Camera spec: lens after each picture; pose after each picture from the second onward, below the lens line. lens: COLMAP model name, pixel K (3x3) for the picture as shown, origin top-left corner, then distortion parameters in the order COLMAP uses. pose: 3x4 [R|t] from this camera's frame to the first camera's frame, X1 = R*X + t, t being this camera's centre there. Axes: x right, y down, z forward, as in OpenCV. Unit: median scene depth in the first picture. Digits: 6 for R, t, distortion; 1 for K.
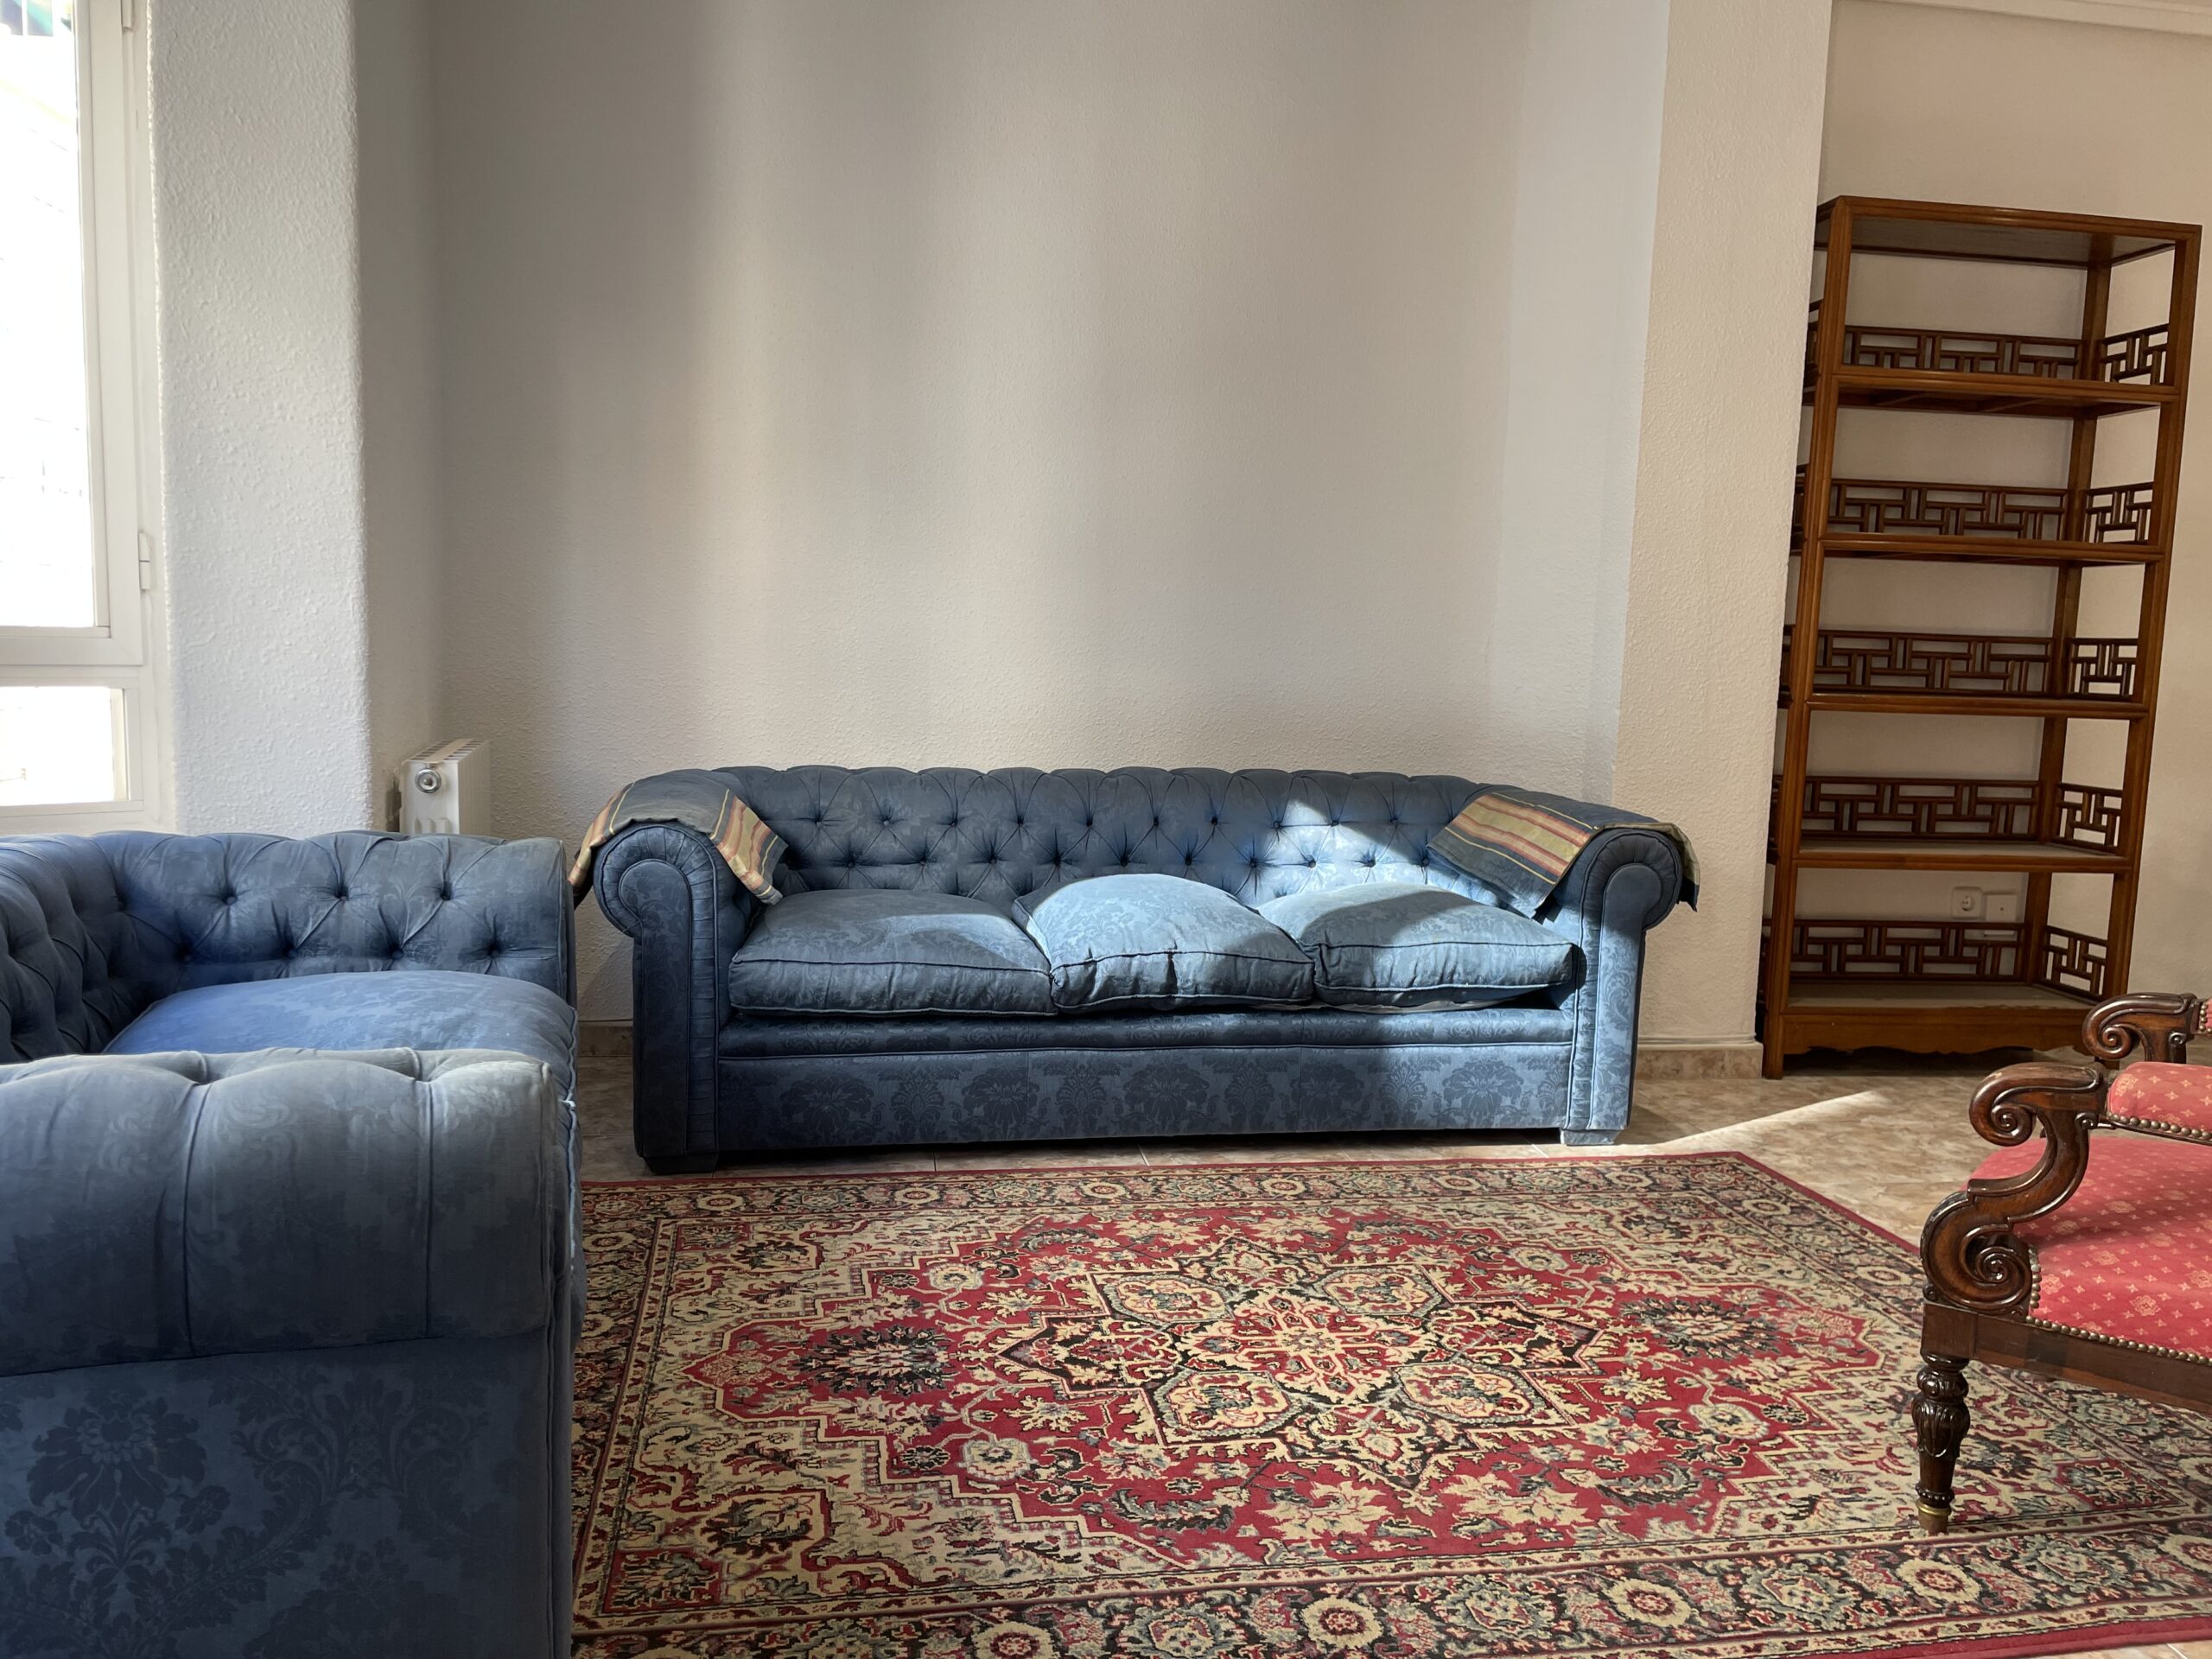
lens RADIAL K [[1662.1, 0, 1106.0], [0, 1662.1, 828.3], [0, 0, 1]] dist [0.090192, -0.109647]
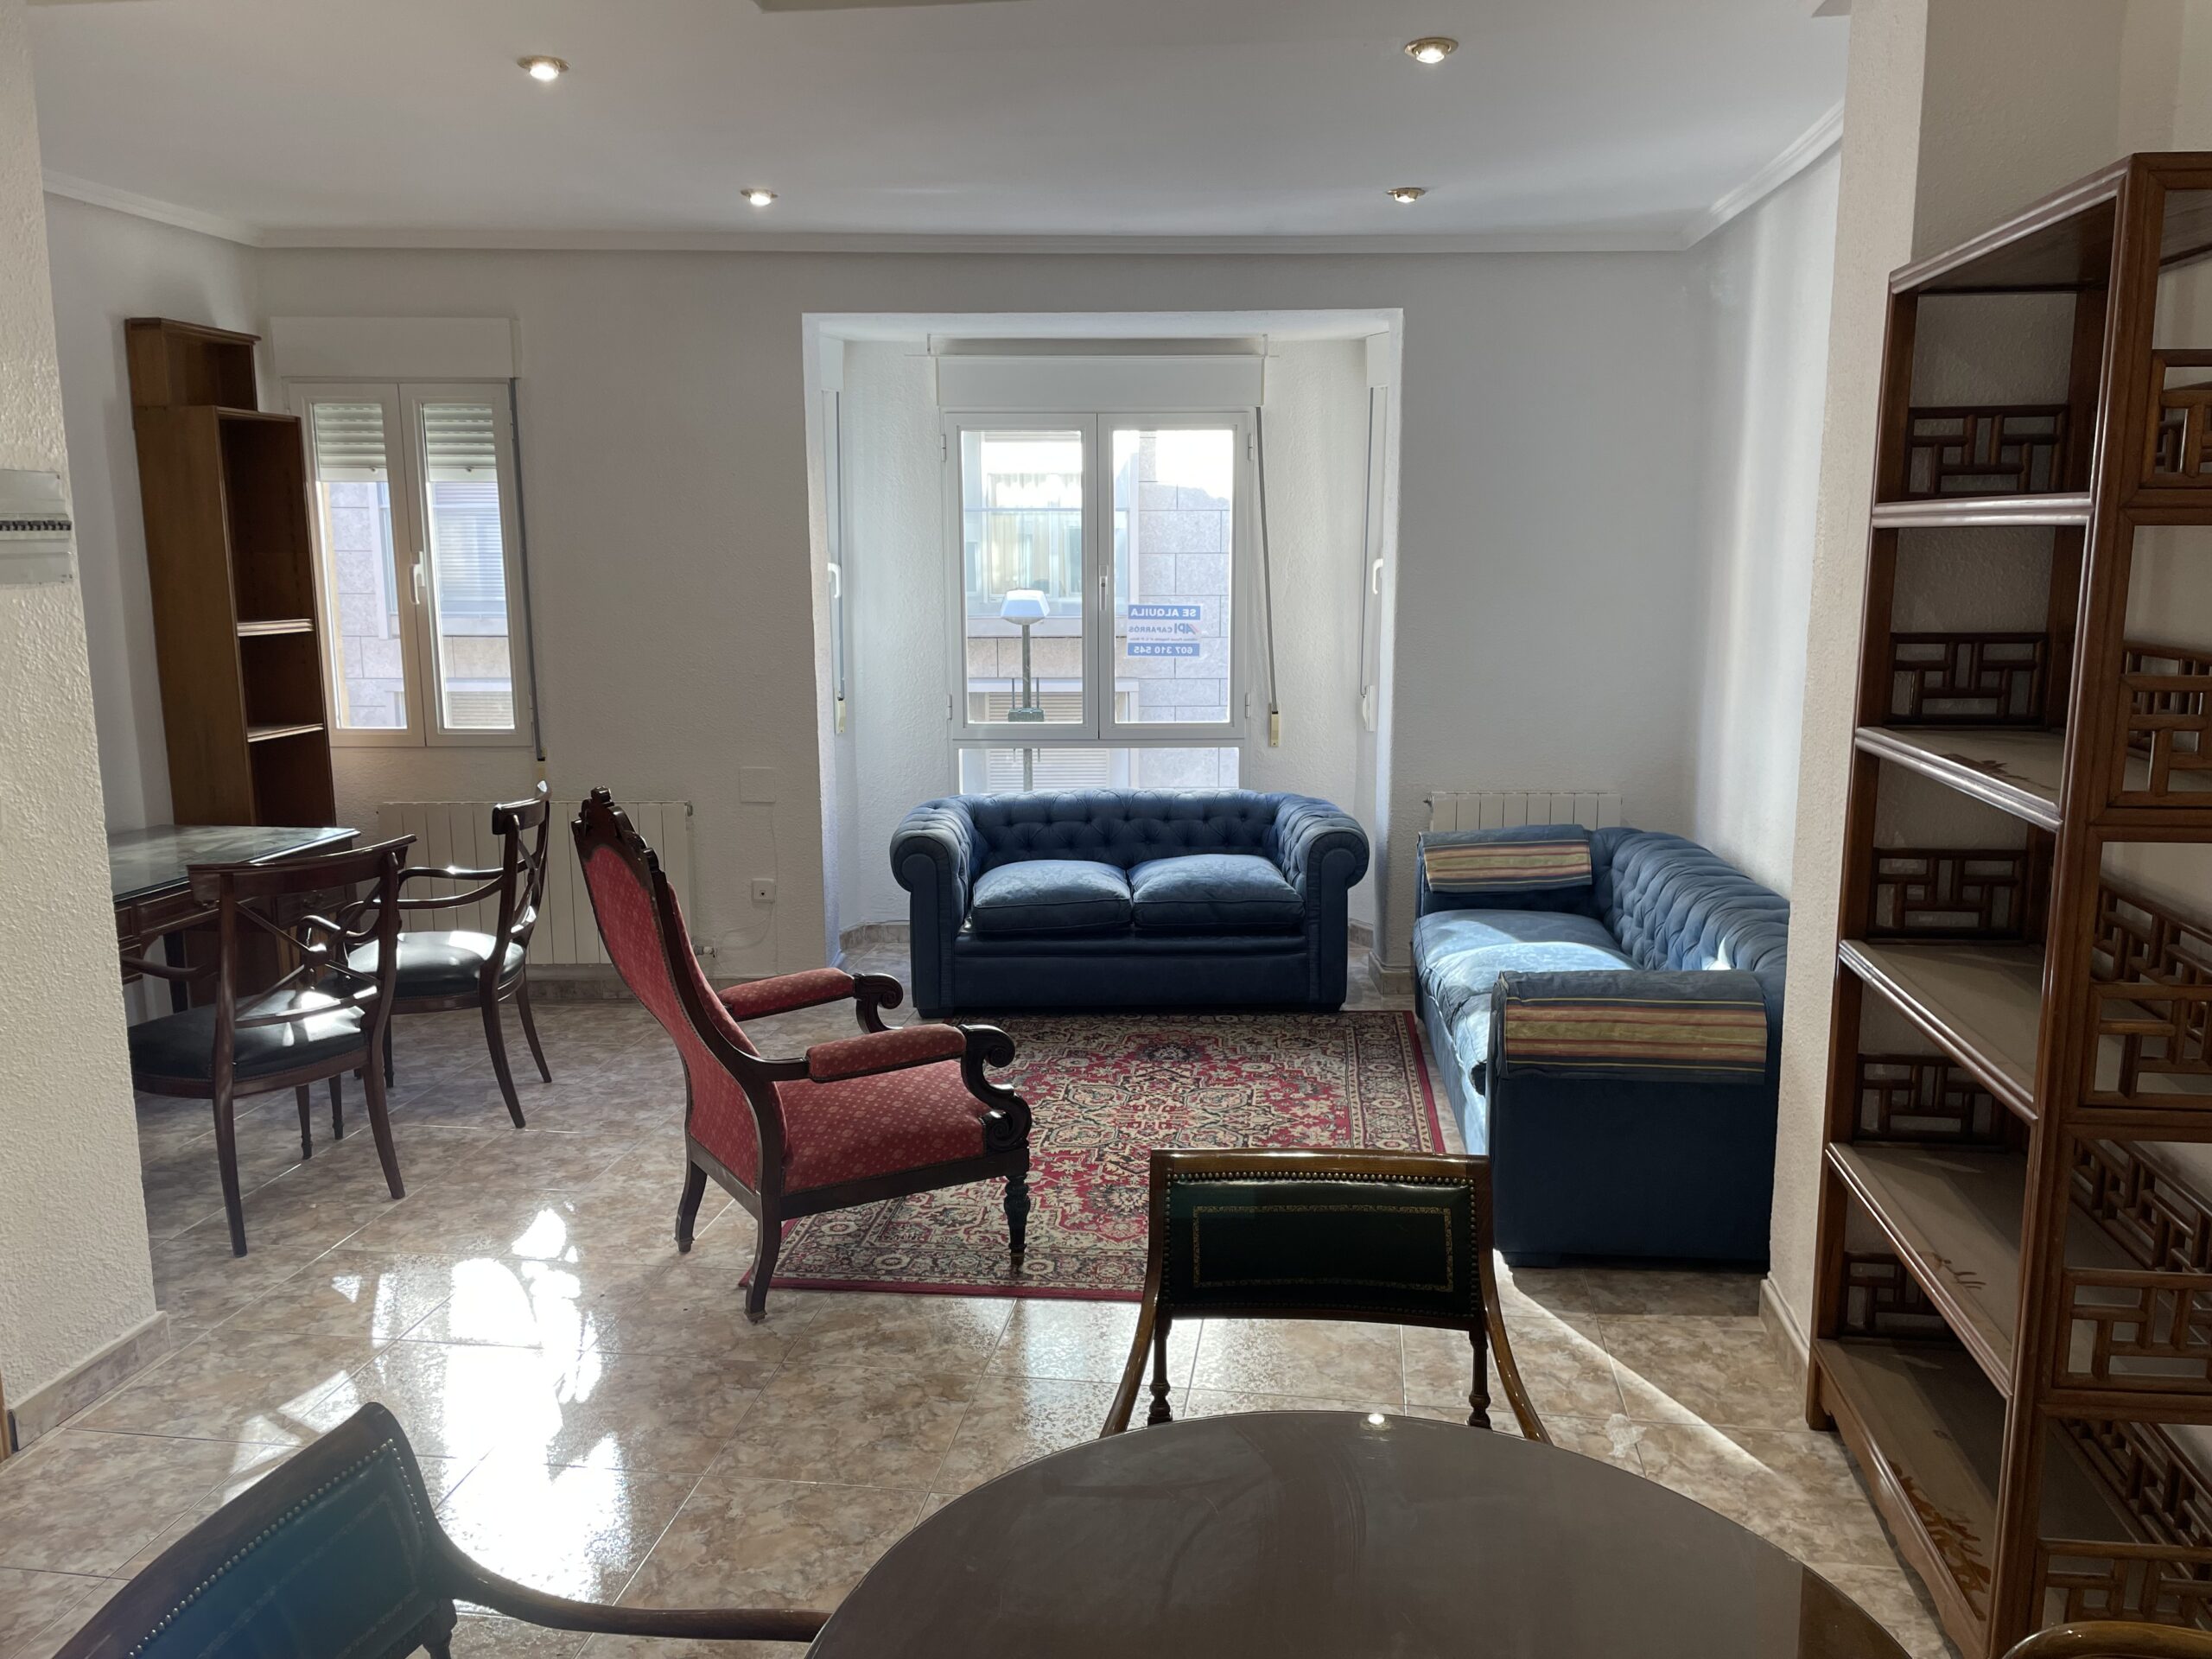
lens RADIAL K [[1662.1, 0, 1116.2], [0, 1662.1, 835.3], [0, 0, 1]] dist [0.090192, -0.109647]
pose [[-0.278224, 0.135076, -0.950971, 1.617714], [-0.111796, 0.978779, 0.171734, -0.290346], [0.953988, 0.154095, -0.257219, 1.170375]]
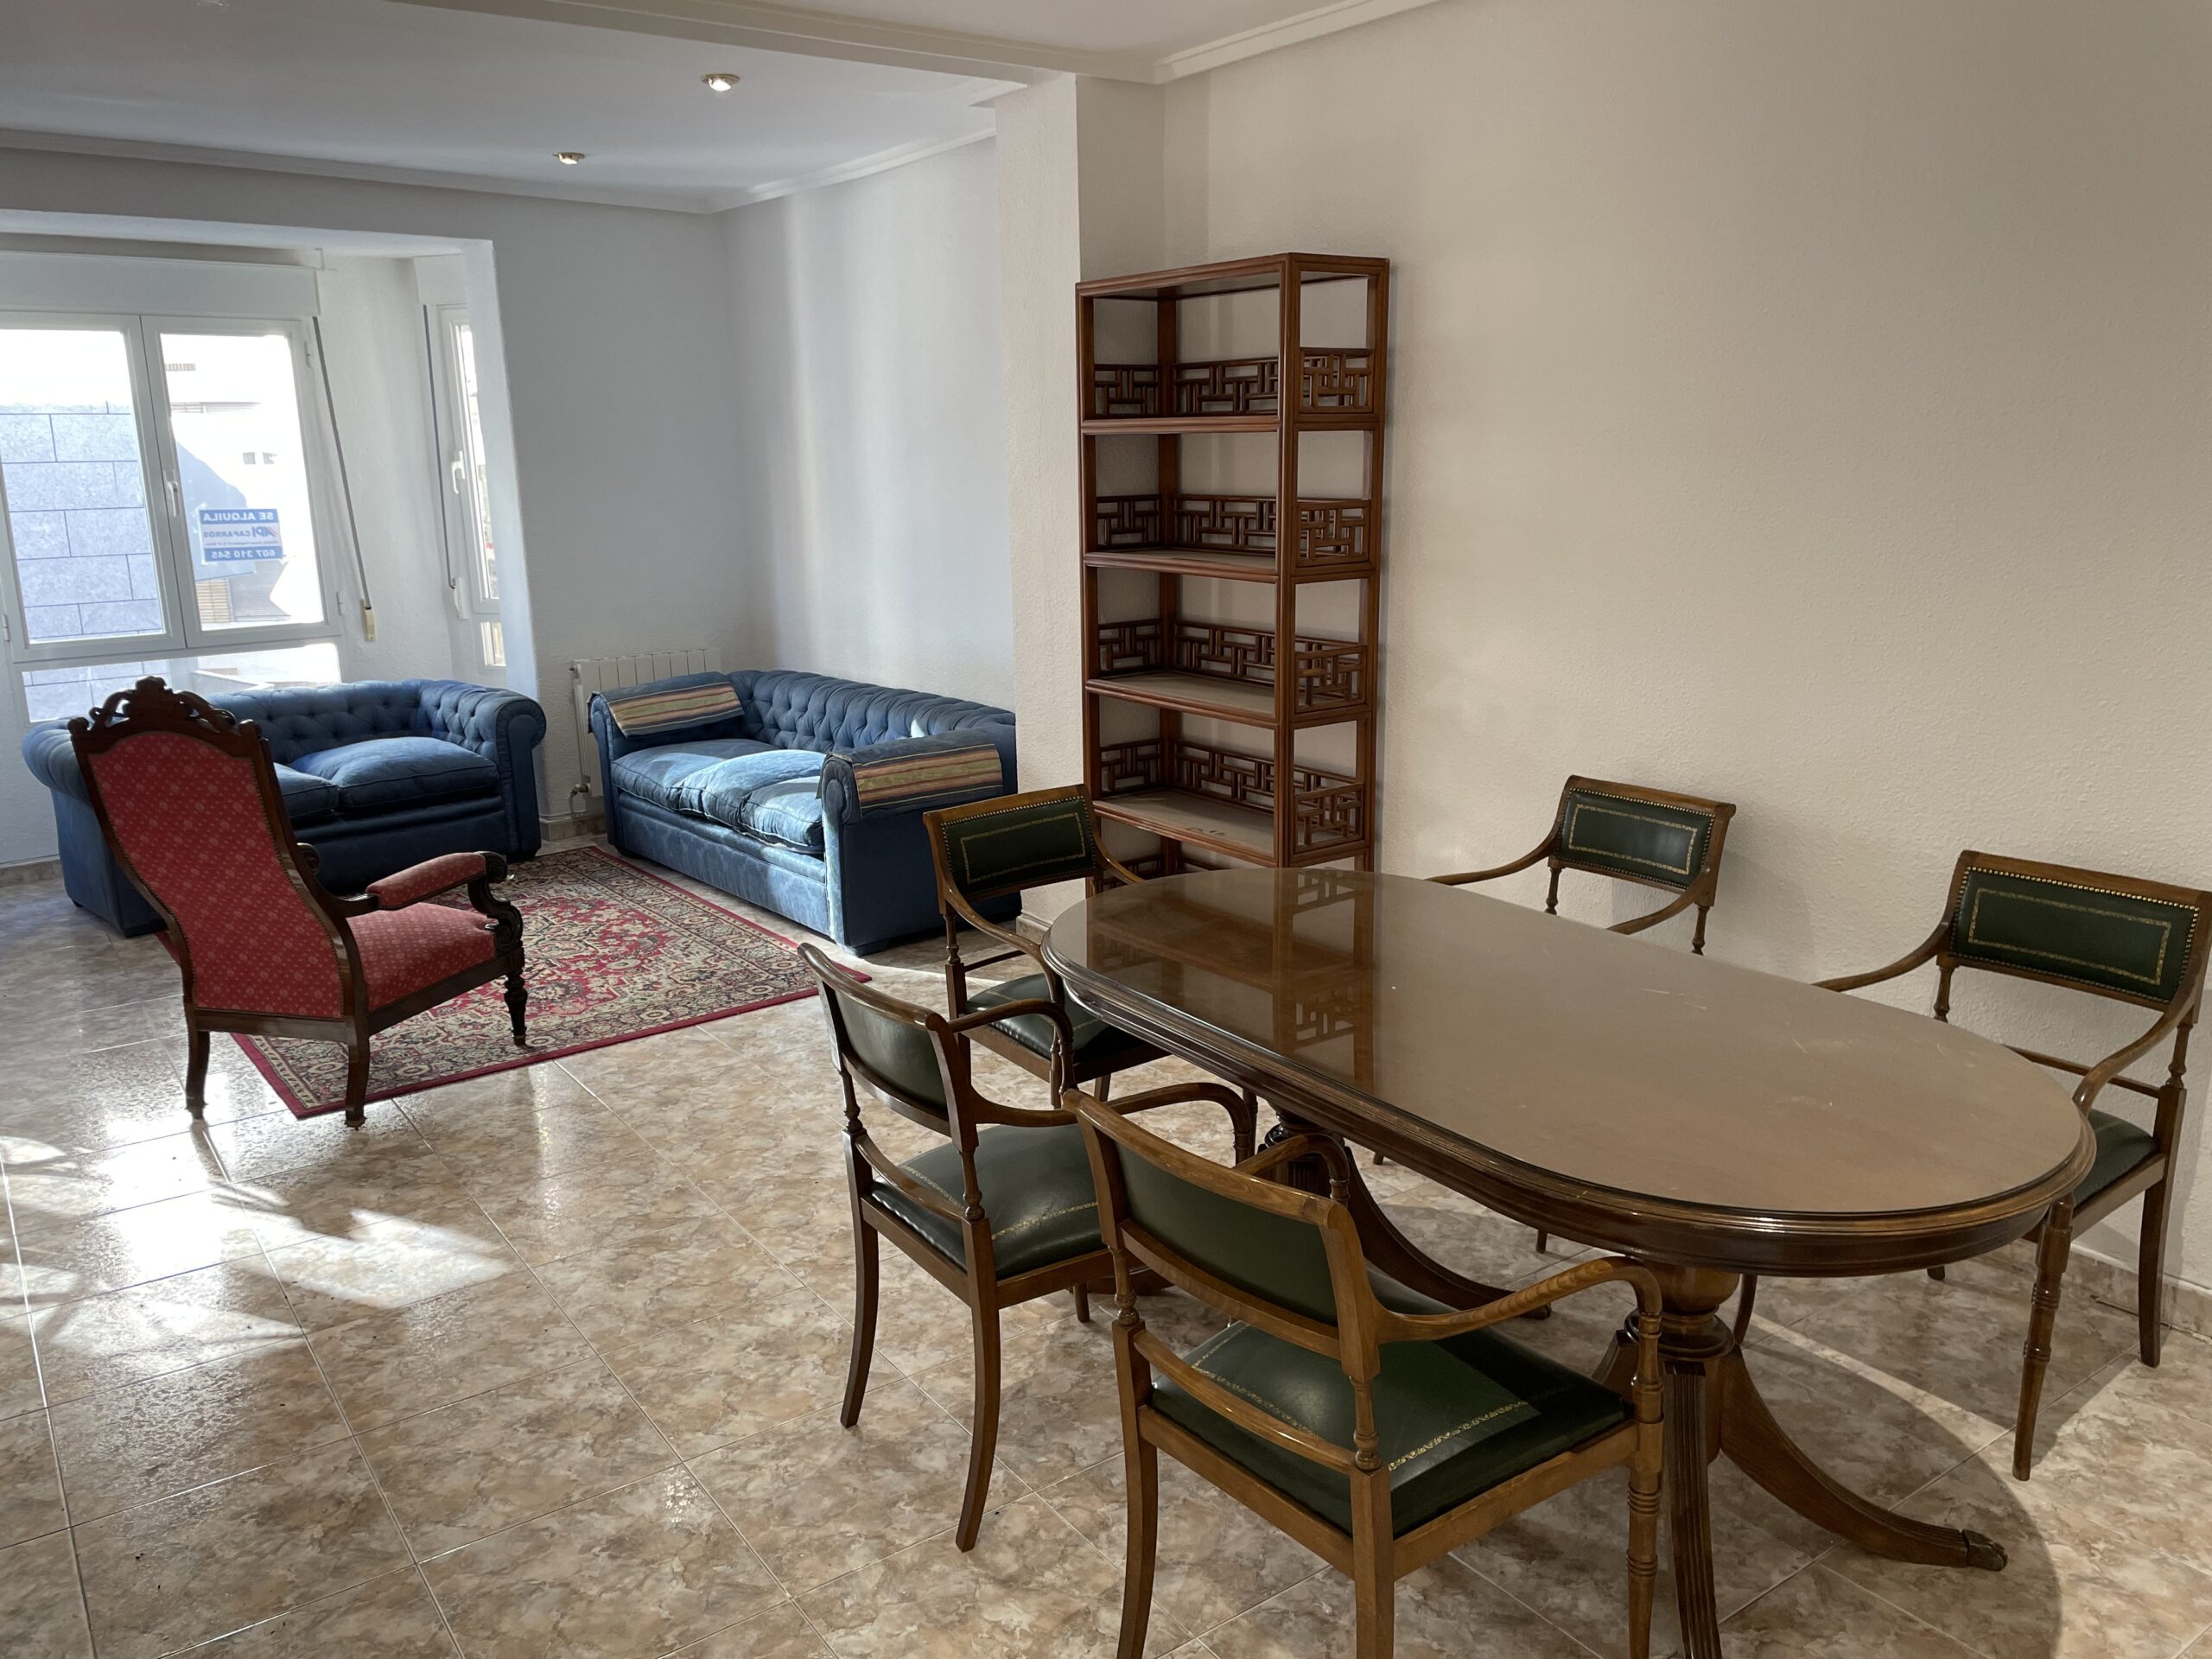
lens RADIAL K [[1662.1, 0, 1115.5], [0, 1662.1, 826.8], [0, 0, 1]] dist [0.090192, -0.109647]
pose [[0.462519, 0.161920, -0.871698, 2.059362], [-0.070136, 0.986783, 0.146084, -0.207944], [0.883831, -0.006429, 0.467762, 0.571932]]
